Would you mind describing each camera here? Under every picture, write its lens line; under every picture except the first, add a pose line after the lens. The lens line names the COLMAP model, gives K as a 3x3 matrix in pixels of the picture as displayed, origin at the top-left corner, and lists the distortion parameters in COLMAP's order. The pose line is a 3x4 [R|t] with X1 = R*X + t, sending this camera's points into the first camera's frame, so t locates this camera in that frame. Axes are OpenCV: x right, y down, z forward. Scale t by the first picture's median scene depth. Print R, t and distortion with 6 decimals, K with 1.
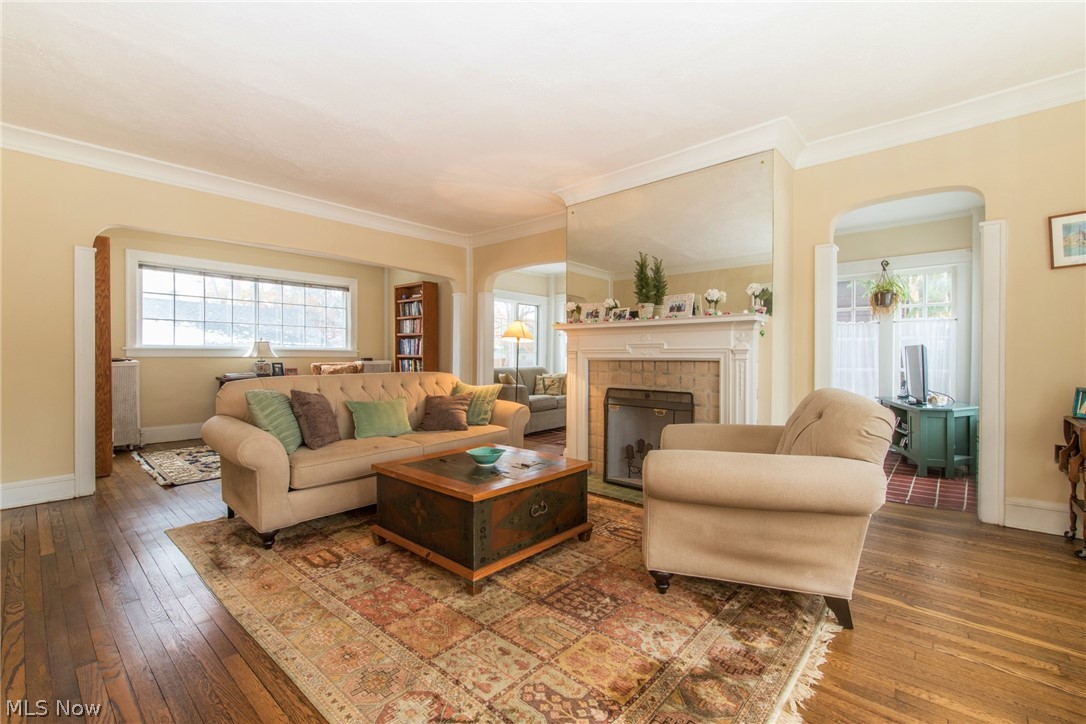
lens RADIAL K [[469.5, 0, 546.1], [0, 469.5, 359.6], [0, 0, 1]] dist [-0.000818, -0.000050]
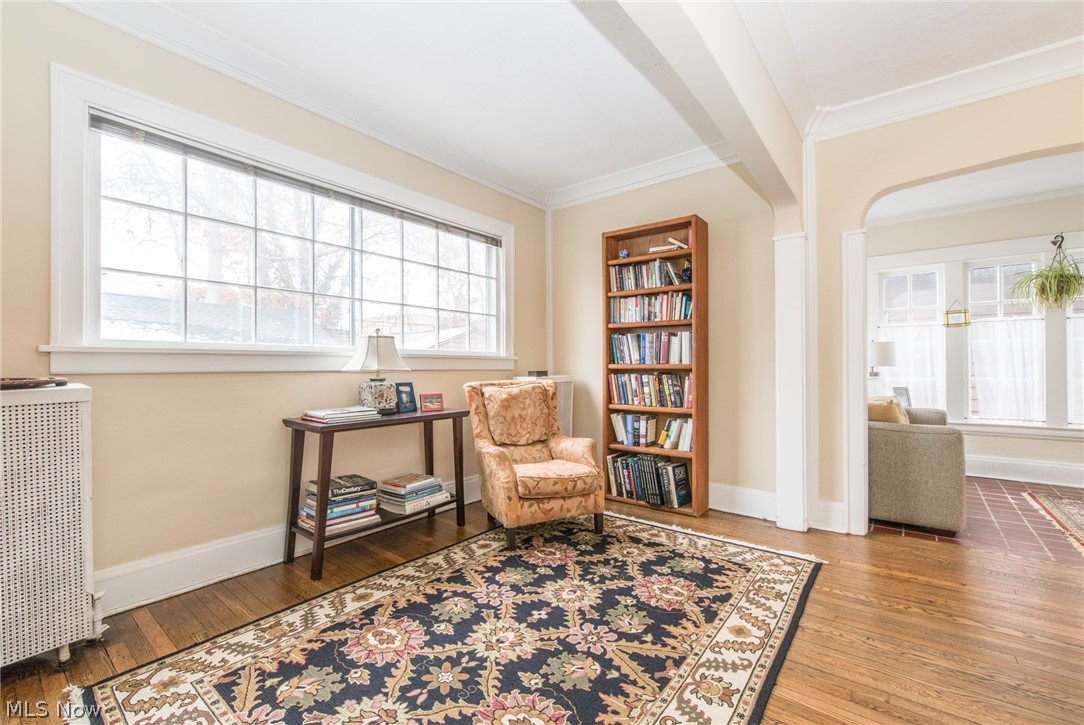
lens RADIAL K [[468.6, 0, 538.3], [0, 468.6, 363.6], [0, 0, 1]] dist [-0.000818, -0.000050]
pose [[0.998584, -0.005458, 0.052909, -0.433021], [0.006228, 0.999877, -0.014403, -0.004174], [-0.052824, 0.014712, 0.998495, 0.496460]]
